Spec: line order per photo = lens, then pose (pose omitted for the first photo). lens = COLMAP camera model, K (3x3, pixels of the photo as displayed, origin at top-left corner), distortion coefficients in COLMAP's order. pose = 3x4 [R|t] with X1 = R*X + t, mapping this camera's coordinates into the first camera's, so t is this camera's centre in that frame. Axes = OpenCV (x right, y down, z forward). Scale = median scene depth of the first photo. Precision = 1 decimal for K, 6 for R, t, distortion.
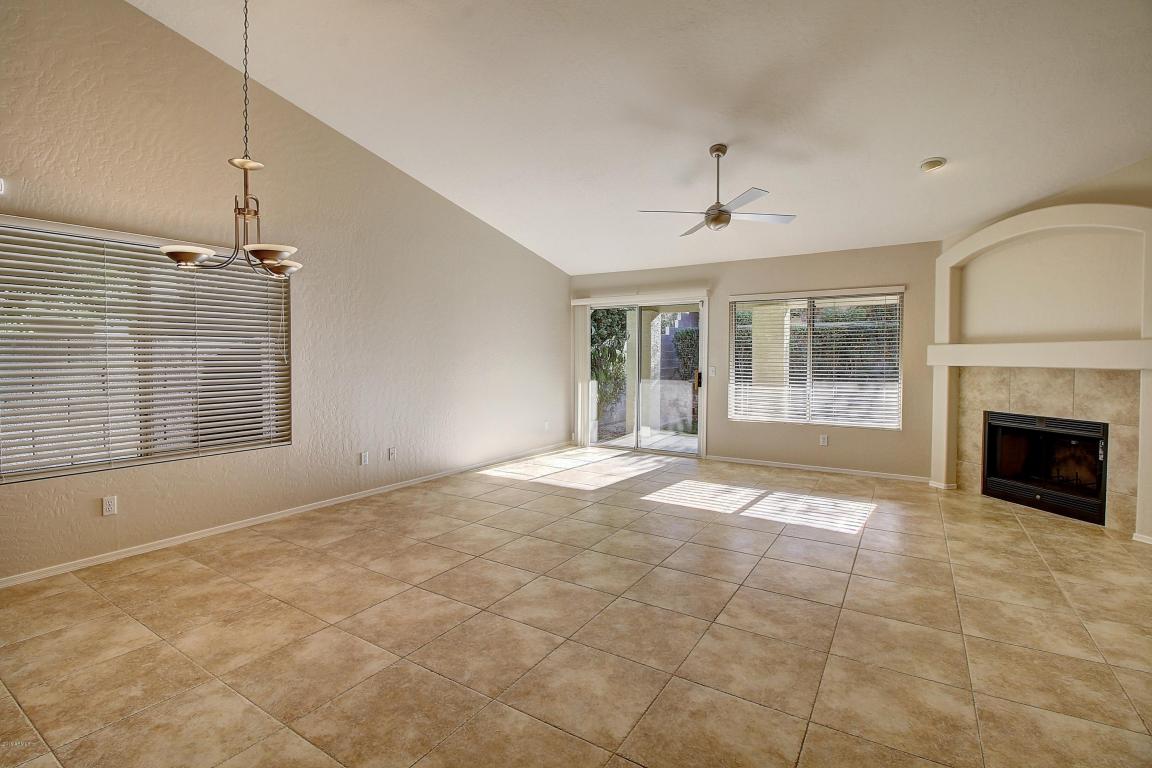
lens RADIAL K [[529.4, 0, 568.9], [0, 529.4, 371.2], [0, 0, 1]] dist [-0.002017, -0.011679]
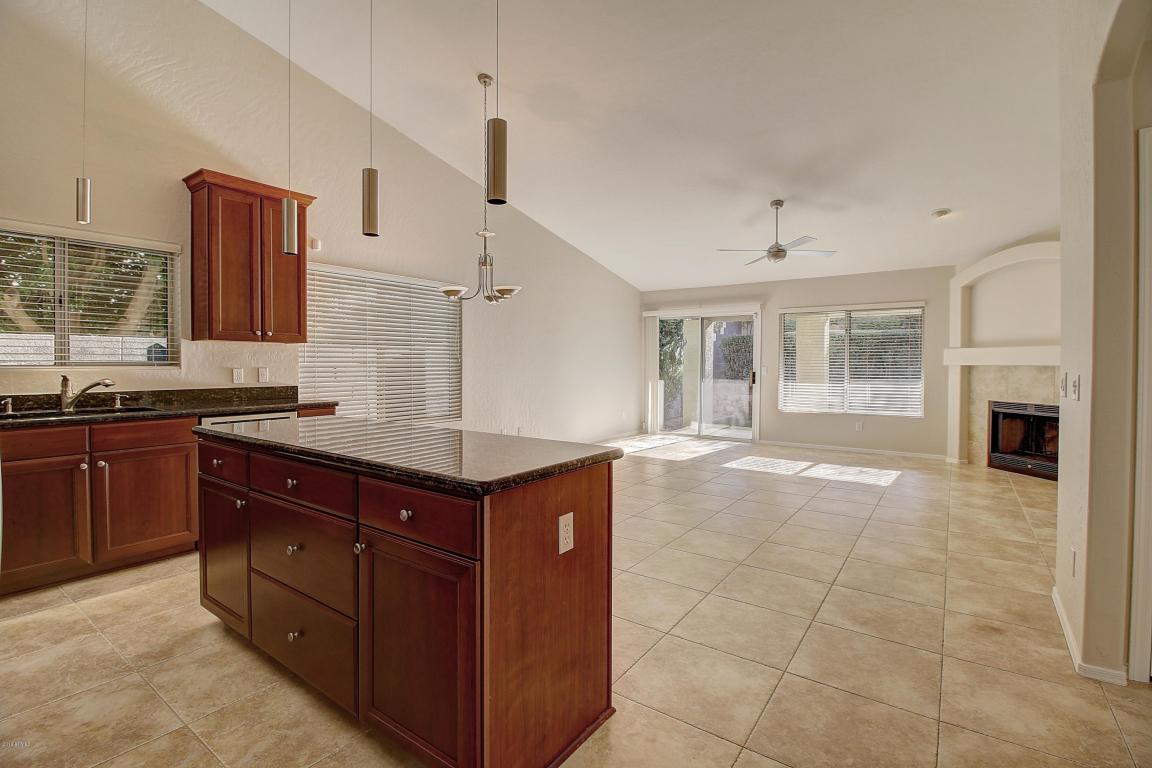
lens RADIAL K [[529.4, 0, 568.9], [0, 529.4, 371.2], [0, 0, 1]] dist [-0.002017, -0.011679]
pose [[0.998351, 0.002123, -0.057368, -0.152954], [-0.002833, 0.999920, -0.012290, 0.024450], [0.057337, 0.012432, 0.998277, -0.336949]]
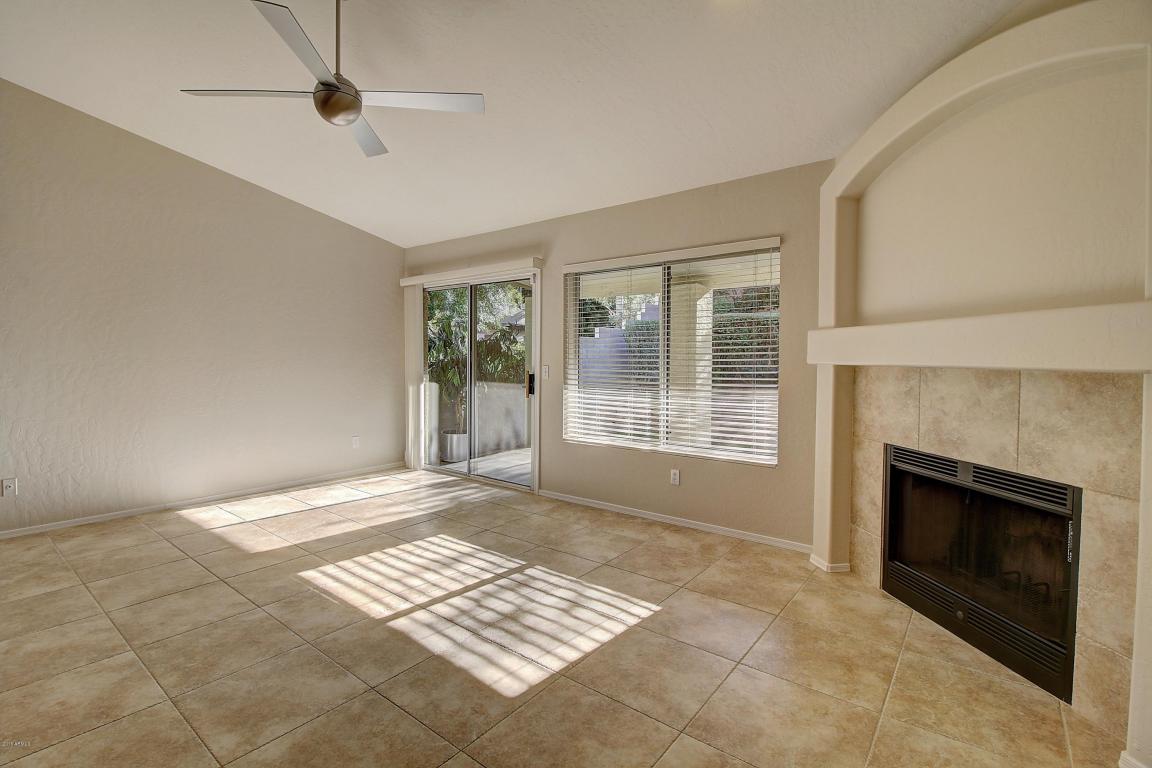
lens RADIAL K [[522.7, 0, 575.6], [0, 522.7, 366.4], [0, 0, 1]] dist [-0.033425, -0.000736]
pose [[0.996311, 0.001967, -0.085790, 0.528028], [-0.002689, 0.999962, -0.008308, -0.002765], [0.085771, 0.008508, 0.996279, 0.434590]]
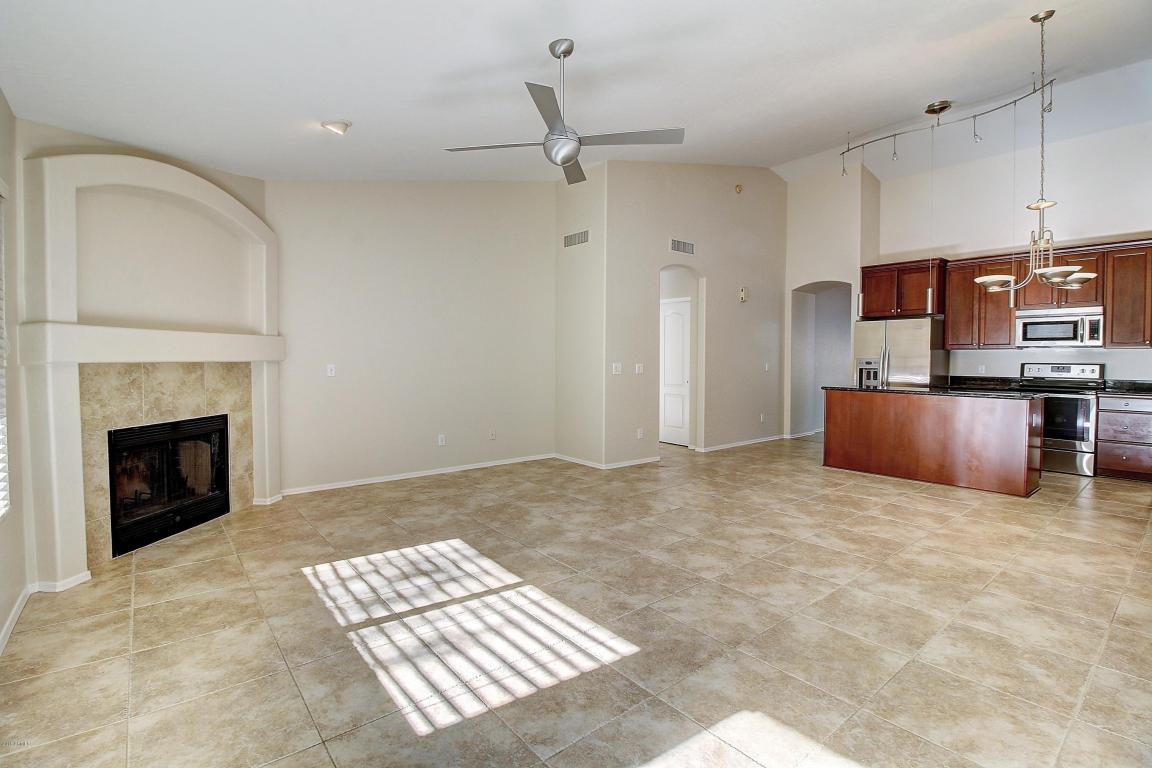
lens RADIAL K [[529.4, 0, 568.9], [0, 529.4, 371.2], [0, 0, 1]] dist [-0.002017, -0.011679]
pose [[-0.949272, -0.013504, 0.314165, 0.048824], [0.003142, 0.998620, 0.052418, -0.032326], [-0.314439, 0.050746, -0.947920, 1.504569]]
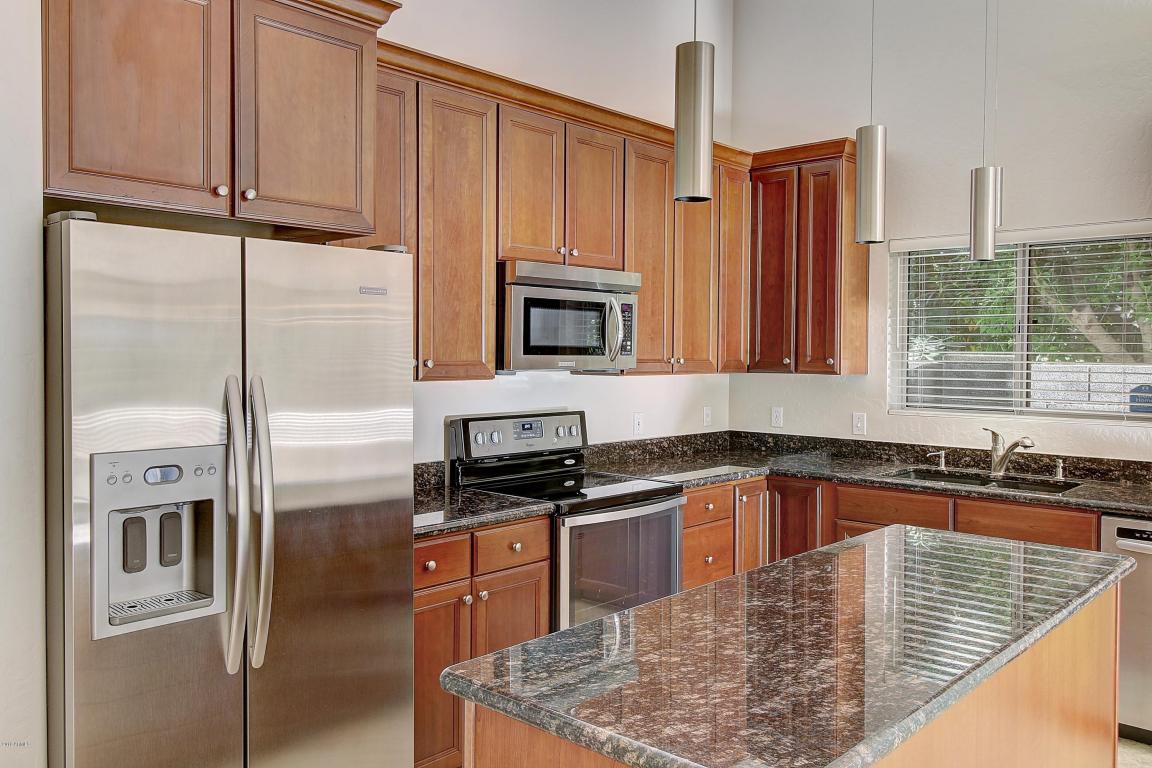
lens RADIAL K [[899.1, 0, 565.9], [0, 899.1, 368.2], [0, 0, 1]] dist [0.010913, -0.004681]
pose [[-0.171061, 0.016409, -0.985124, 0.108407], [-0.033473, 0.999187, 0.022455, -0.041925], [0.984692, 0.036816, -0.170372, 0.038859]]
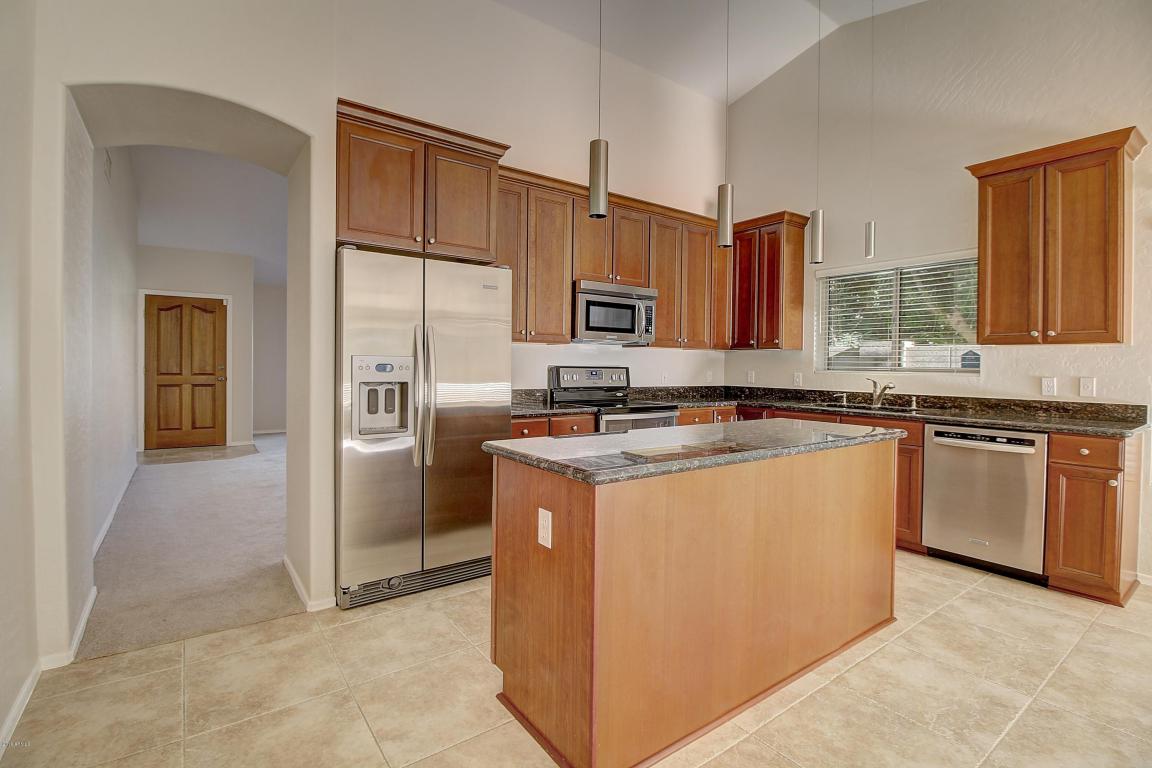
lens RADIAL K [[529.4, 0, 568.9], [0, 529.4, 371.2], [0, 0, 1]] dist [-0.002017, -0.011679]
pose [[-0.366657, 0.005795, -0.930338, 0.155987], [-0.037440, 0.999079, 0.020979, 0.011782], [0.929603, 0.042524, -0.366102, 0.157427]]
